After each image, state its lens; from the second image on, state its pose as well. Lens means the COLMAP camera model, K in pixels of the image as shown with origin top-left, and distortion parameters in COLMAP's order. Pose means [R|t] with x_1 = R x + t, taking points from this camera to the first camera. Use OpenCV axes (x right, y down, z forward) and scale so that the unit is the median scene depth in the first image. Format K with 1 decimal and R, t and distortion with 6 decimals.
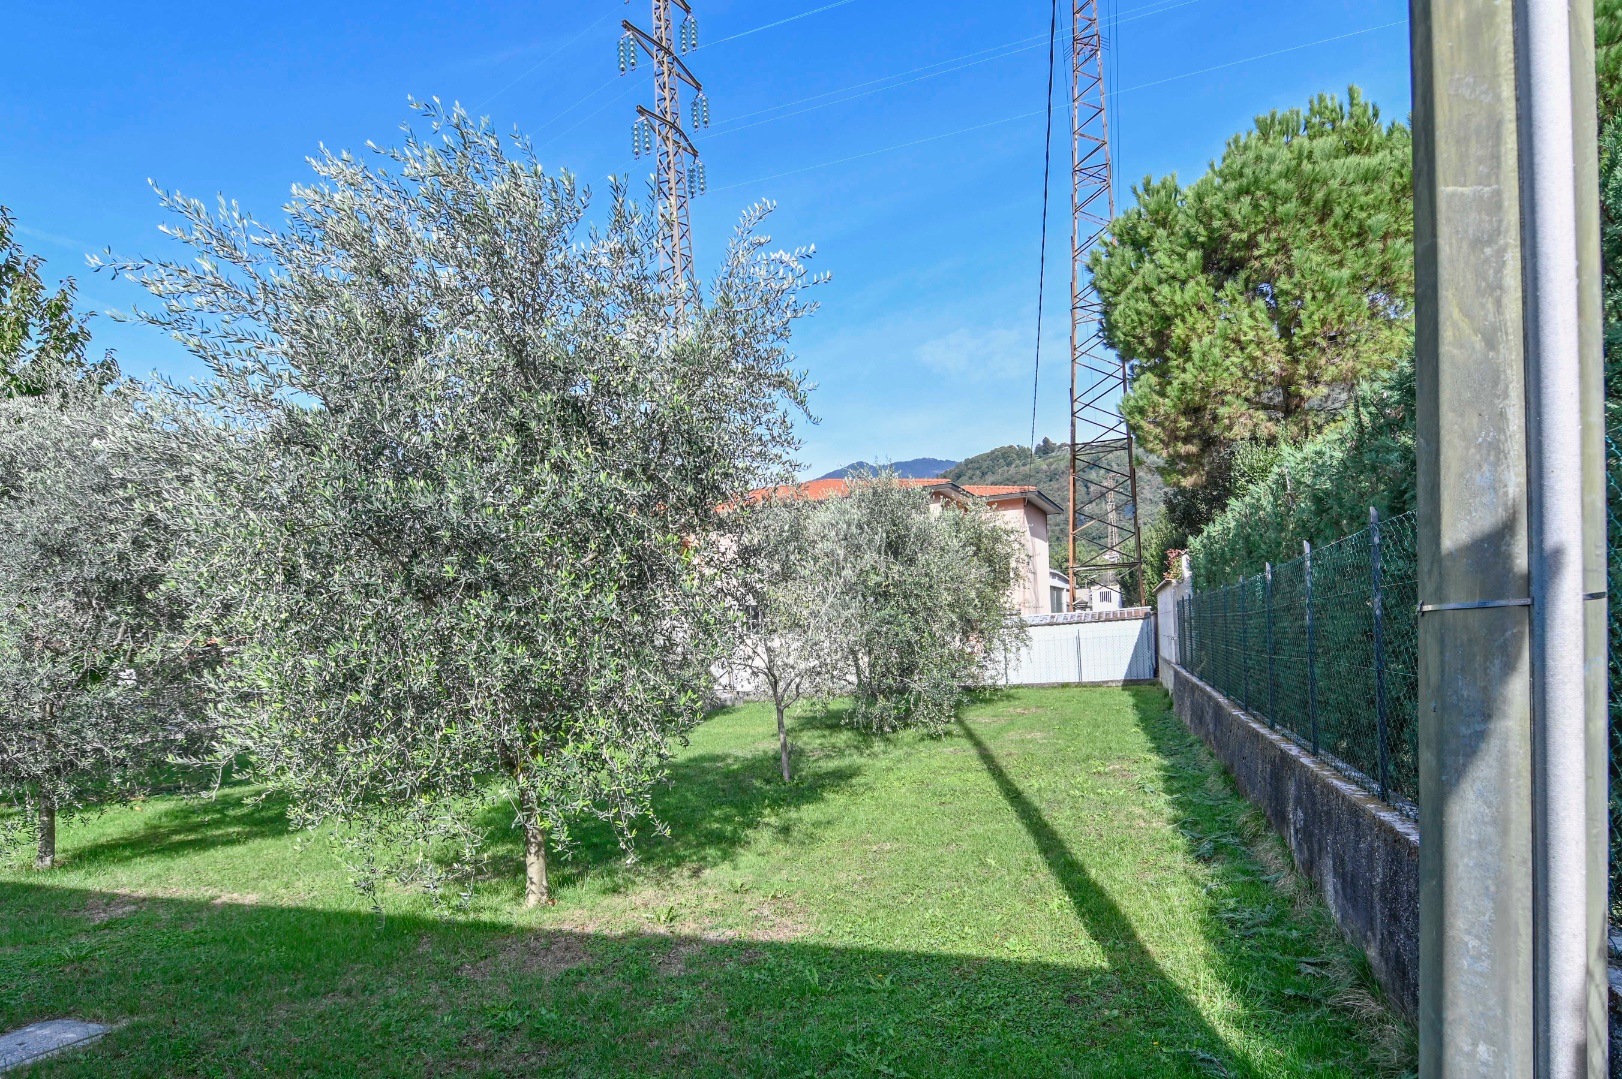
lens RADIAL K [[887.5, 0, 787.3], [0, 887.5, 697.4], [0, 0, 1]] dist [0.003522, -0.010659]
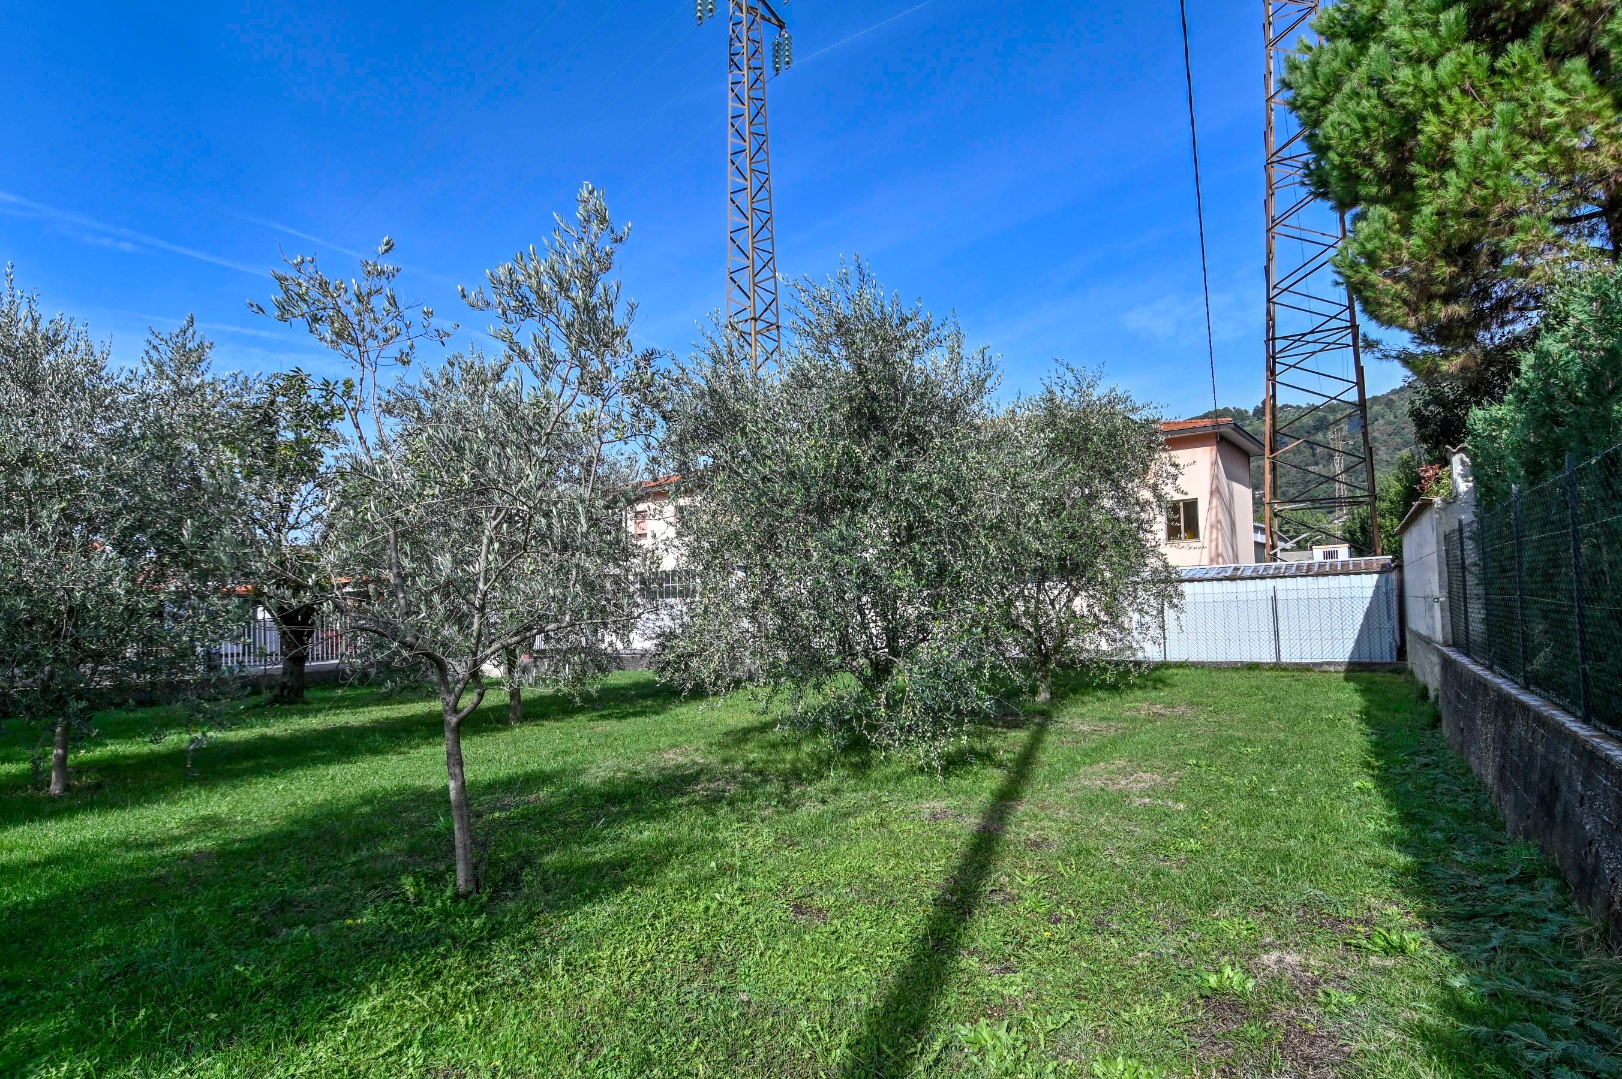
lens RADIAL K [[842.7, 0, 794.6], [0, 842.7, 578.1], [0, 0, 1]] dist [0.012365, -0.022074]
pose [[0.974231, 0.023264, -0.224351, 0.128603], [-0.042713, 0.995698, -0.082229, -0.015311], [0.221473, 0.089692, 0.971033, 0.320392]]
